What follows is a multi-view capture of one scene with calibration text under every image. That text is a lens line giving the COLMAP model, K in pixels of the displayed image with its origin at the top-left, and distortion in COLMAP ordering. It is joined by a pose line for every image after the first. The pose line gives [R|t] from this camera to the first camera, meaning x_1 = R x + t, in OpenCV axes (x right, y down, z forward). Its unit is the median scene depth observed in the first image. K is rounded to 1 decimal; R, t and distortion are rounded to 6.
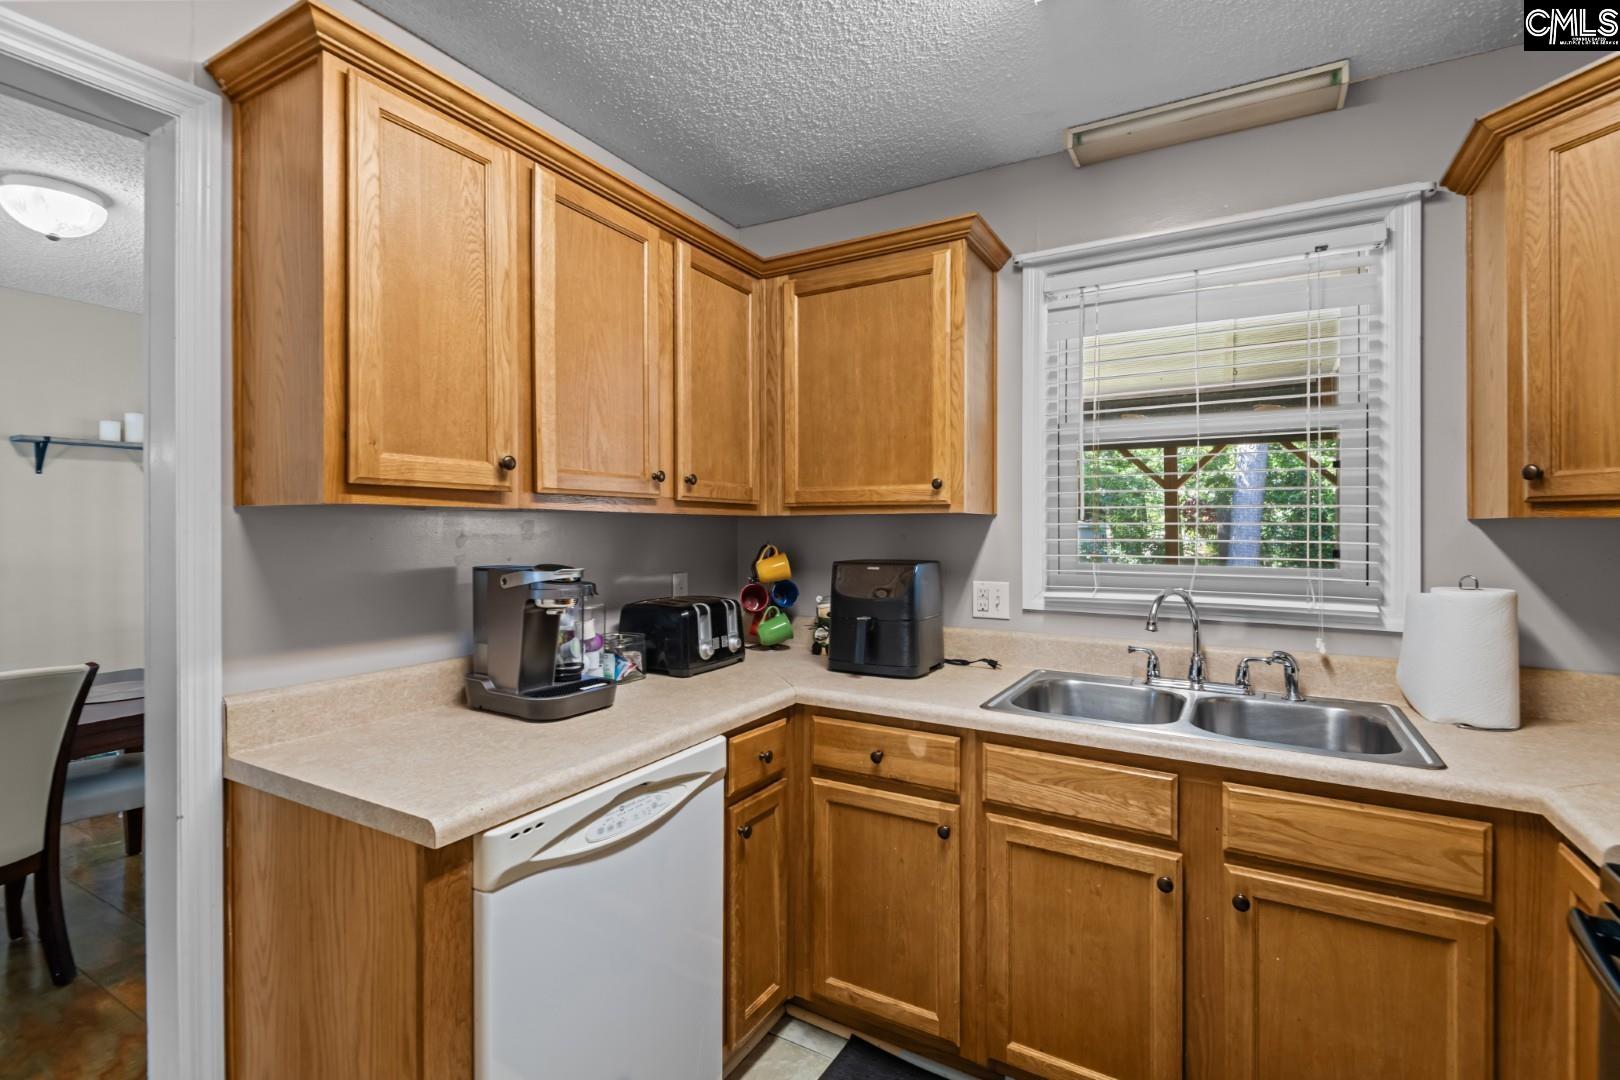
lens RADIAL K [[744.6, 0, 813.6], [0, 744.6, 529.9], [0, 0, 1]] dist [0.023649, -0.011560]
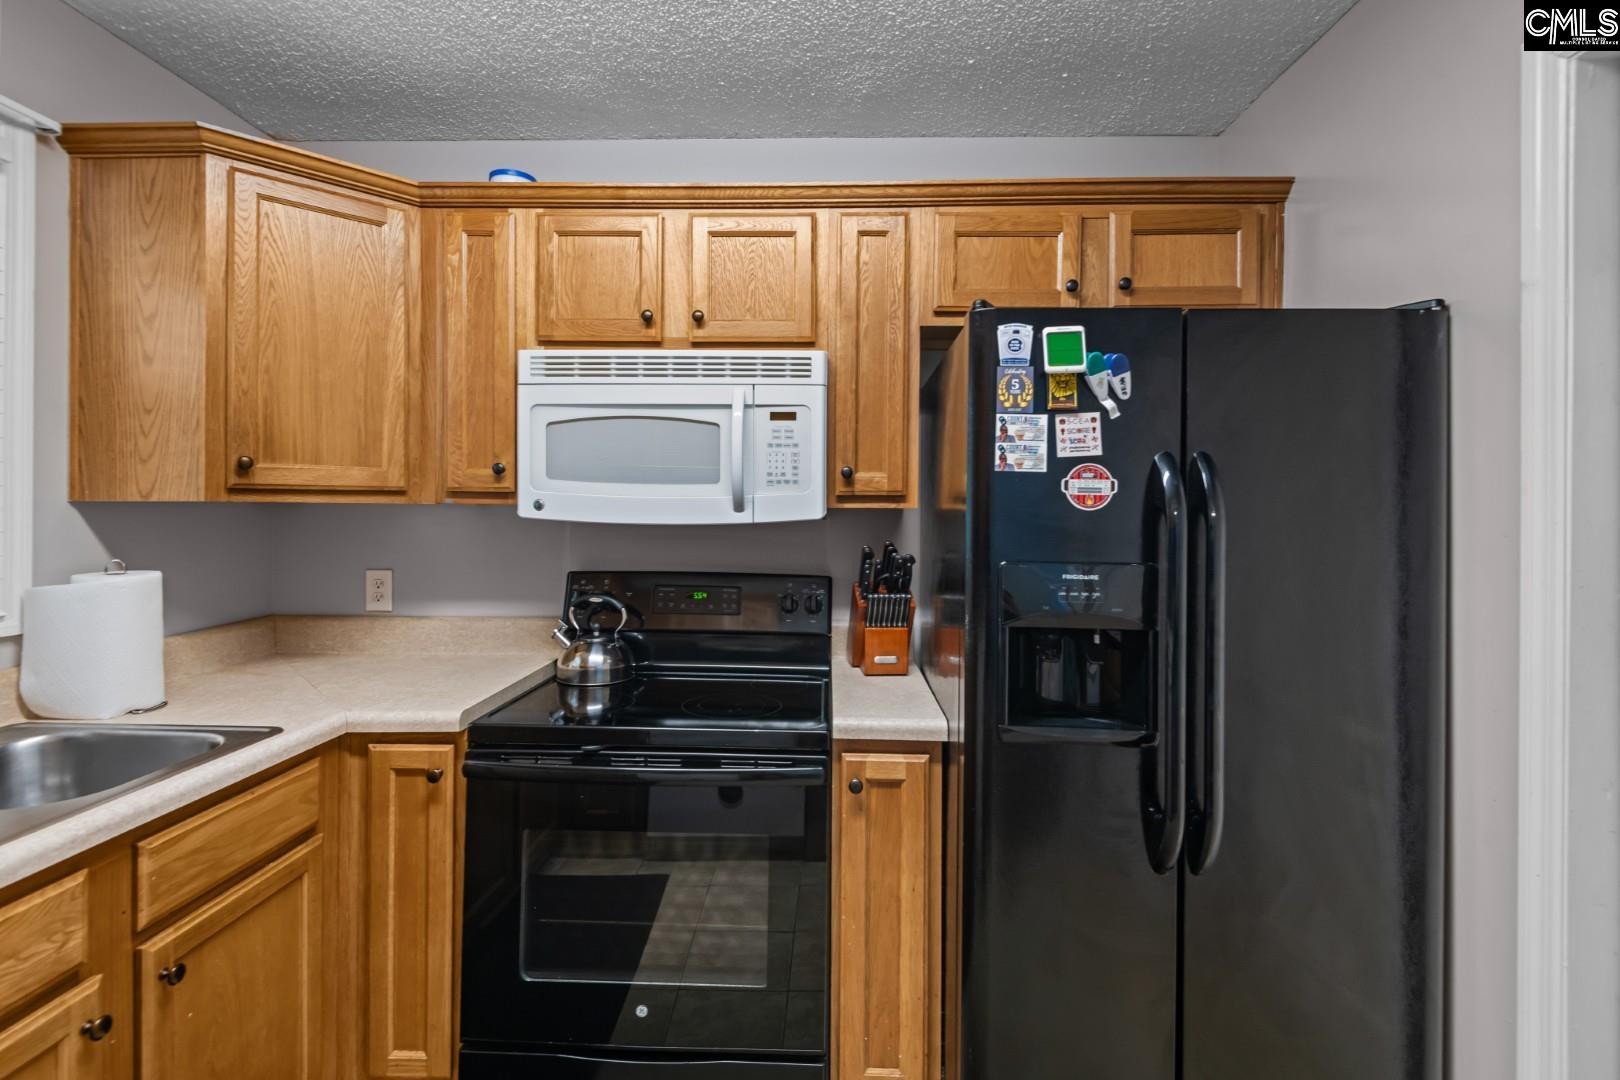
lens RADIAL K [[744.6, 0, 804.0], [0, 744.6, 504.5], [0, 0, 1]] dist [0.023649, -0.011560]
pose [[-0.466748, 0.000049, 0.884390, -0.373917], [0.001009, 0.999999, 0.000478, -0.009499], [-0.884390, 0.001116, -0.466748, 0.618992]]
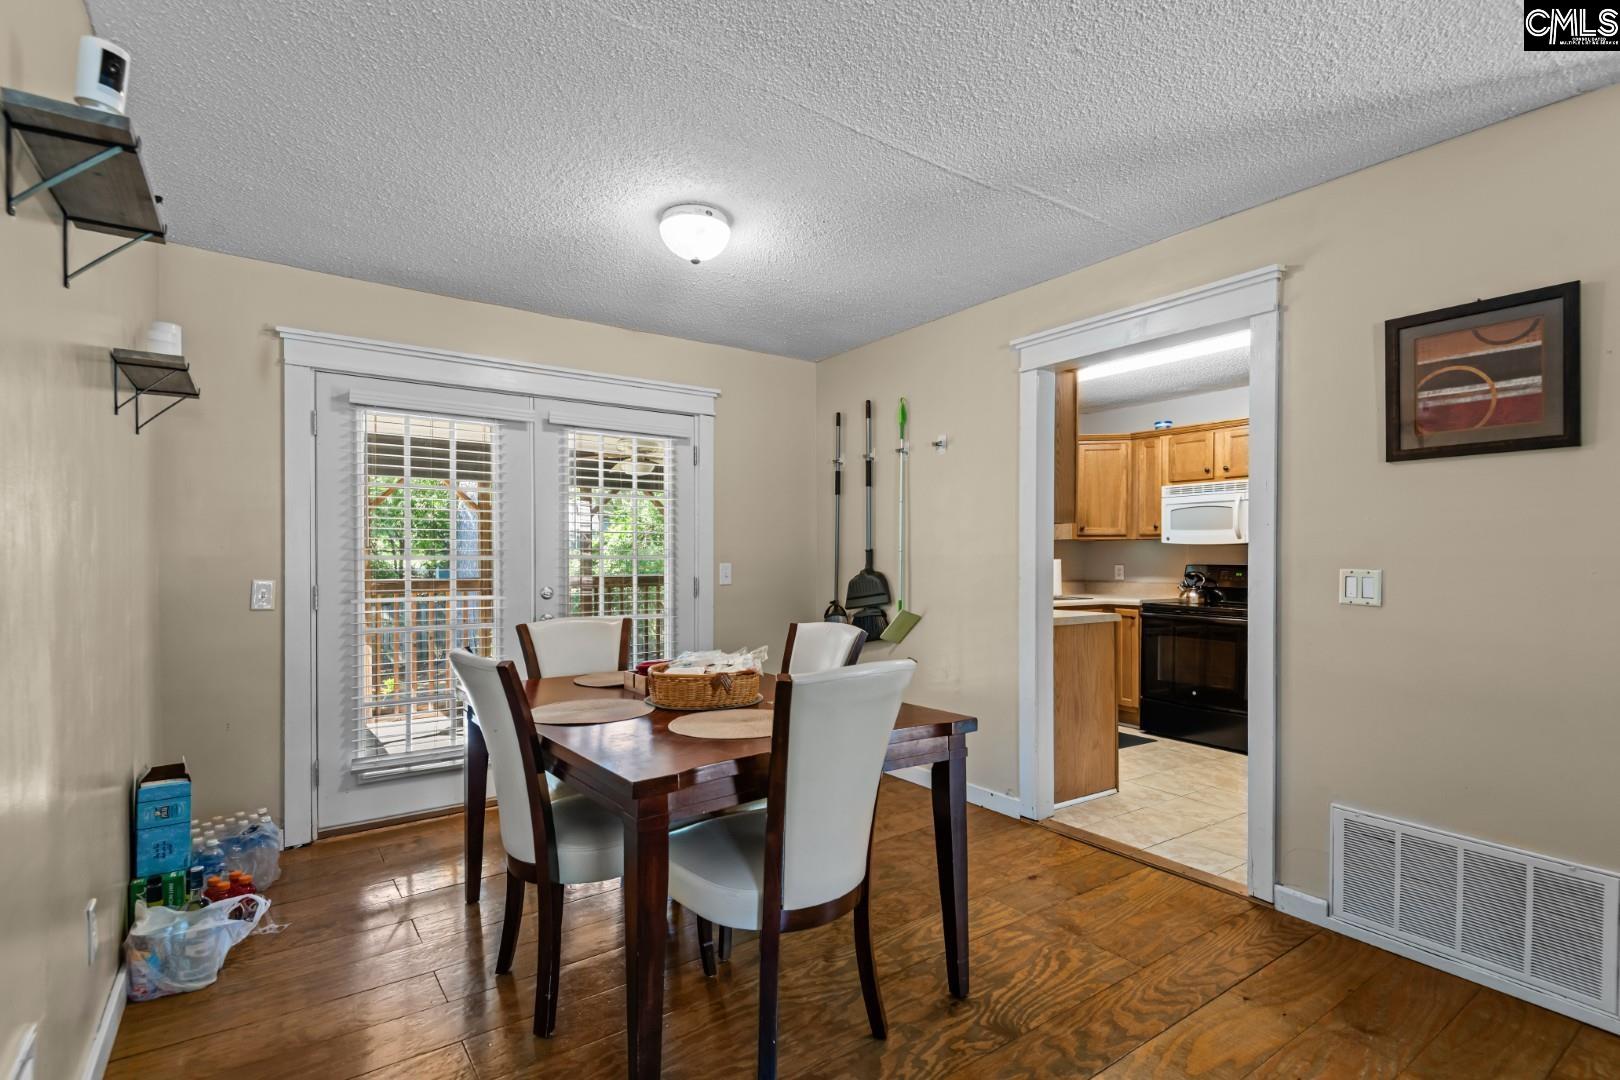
lens RADIAL K [[744.6, 0, 821.9], [0, 744.6, 555.7], [0, 0, 1]] dist [0.023649, -0.011560]
pose [[0.410271, 0.004490, 0.911953, -2.628512], [0.001444, 0.999983, -0.005573, 0.075978], [-0.911963, 0.003604, 0.410258, 0.498767]]
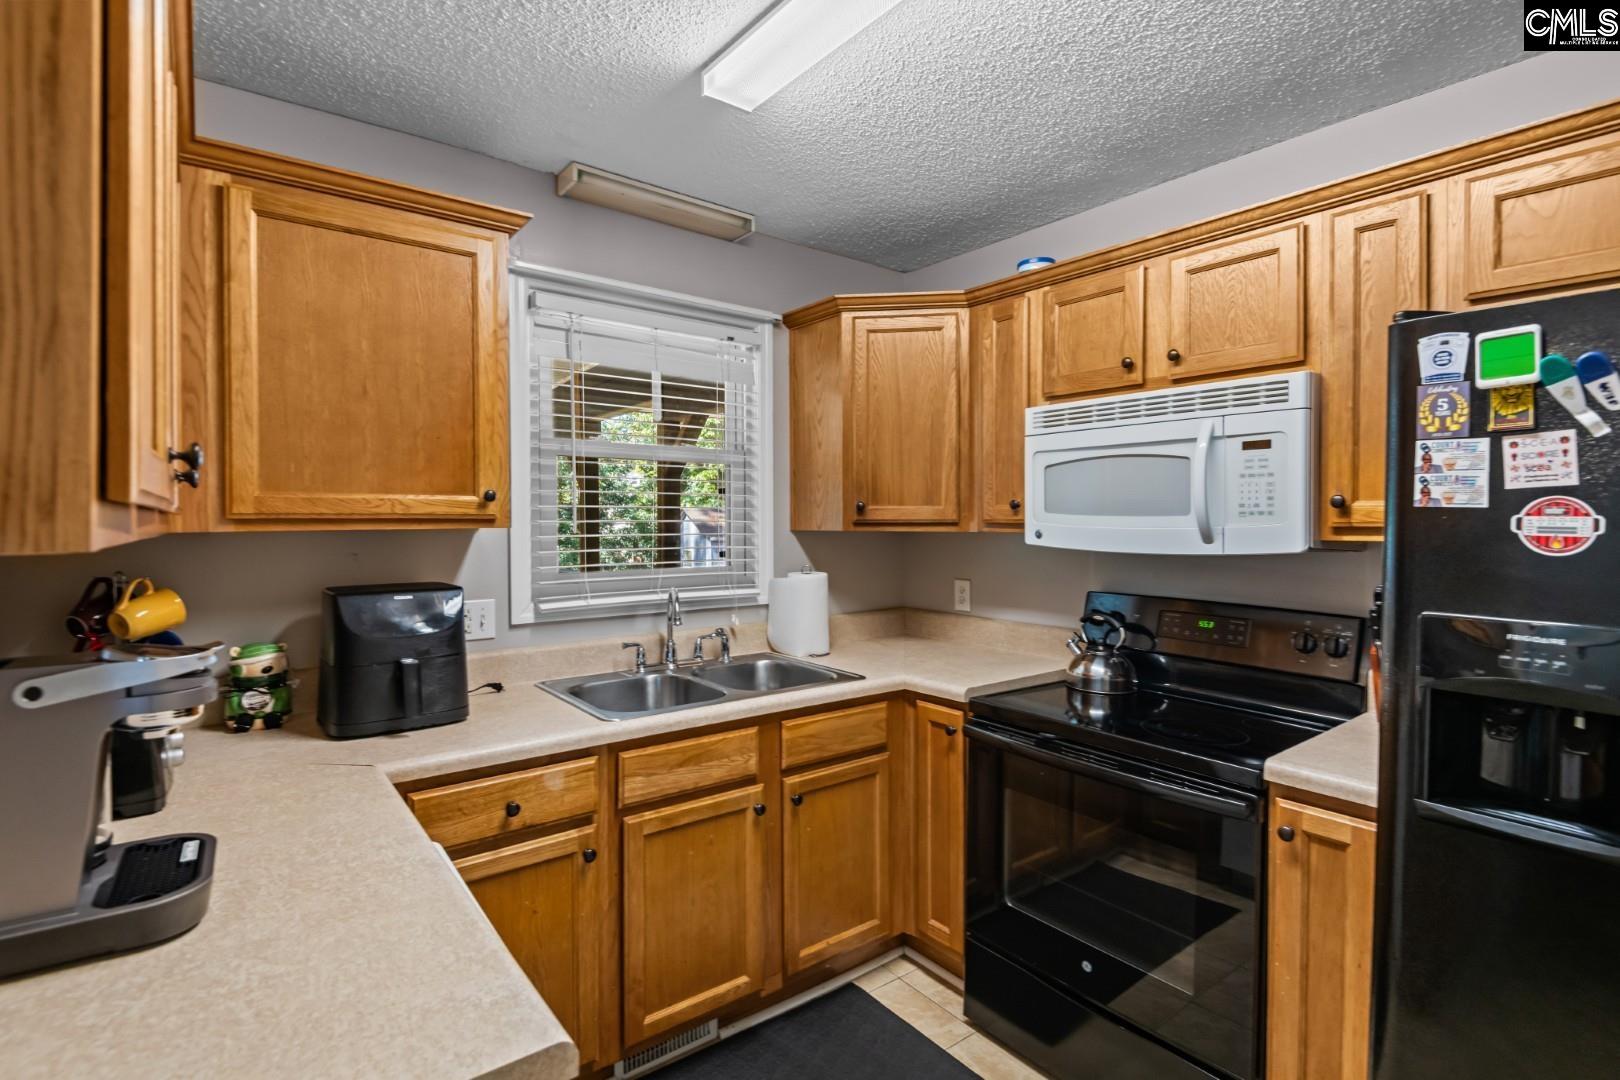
lens RADIAL K [[765.1, 0, 812.8], [0, 765.1, 527.4], [0, 0, 1]] dist [0.013890, -0.006509]
pose [[0.376259, -0.011046, 0.926449, -0.623178], [0.006205, 0.999937, 0.009402, -0.034539], [-0.926494, 0.002211, 0.376303, 0.331394]]
